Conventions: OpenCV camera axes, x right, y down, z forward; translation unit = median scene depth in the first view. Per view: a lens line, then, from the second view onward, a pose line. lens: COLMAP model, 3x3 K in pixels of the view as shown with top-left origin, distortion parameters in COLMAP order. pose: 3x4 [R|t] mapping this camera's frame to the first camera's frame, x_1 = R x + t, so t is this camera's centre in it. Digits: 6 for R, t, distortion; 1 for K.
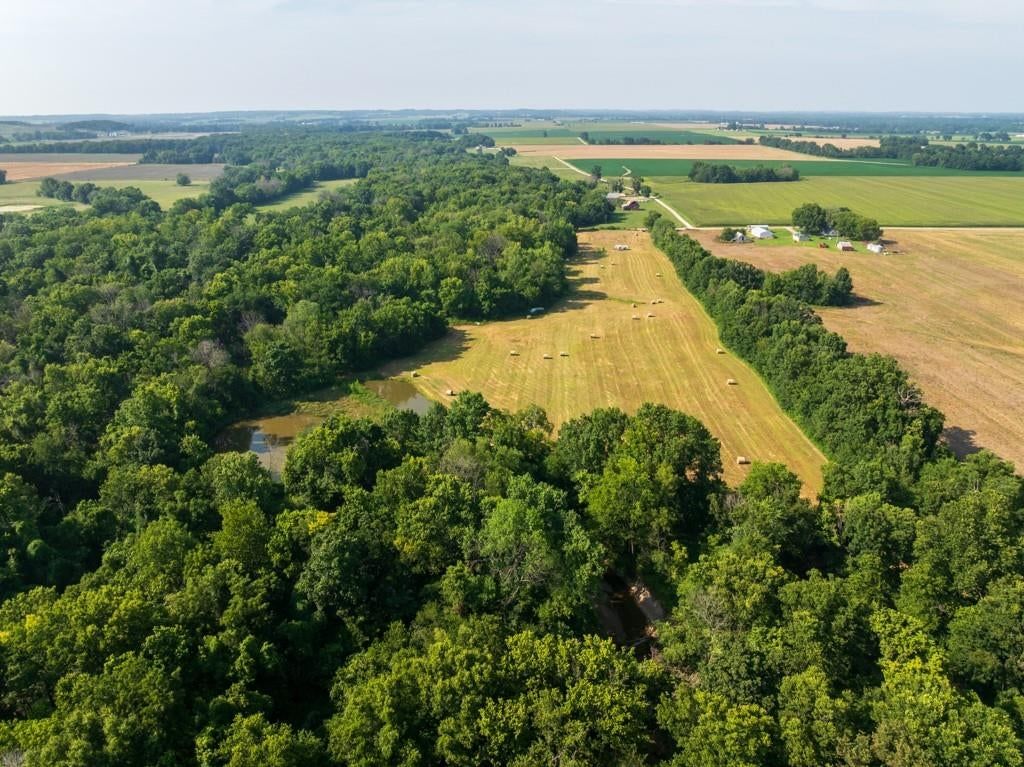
lens RADIAL K [[726.7, 0, 512.0], [0, 726.7, 383.5], [0, 0, 1]] dist [-0.040180, 0.003150]
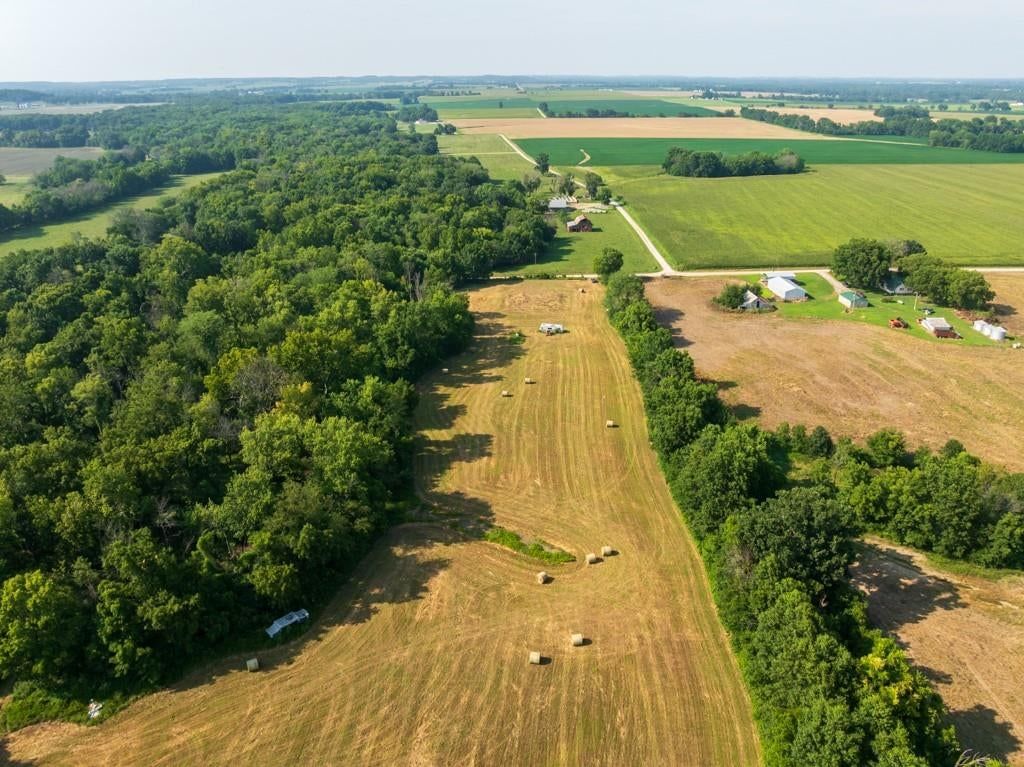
lens RADIAL K [[720.2, 0, 512.0], [0, 720.2, 383.5], [0, 0, 1]] dist [-0.040320, 0.006979]
pose [[0.999270, -0.015882, 0.034753, 0.067952], [0.014323, 0.998900, 0.044655, -0.116397], [-0.035424, -0.044125, 0.998398, 0.294552]]
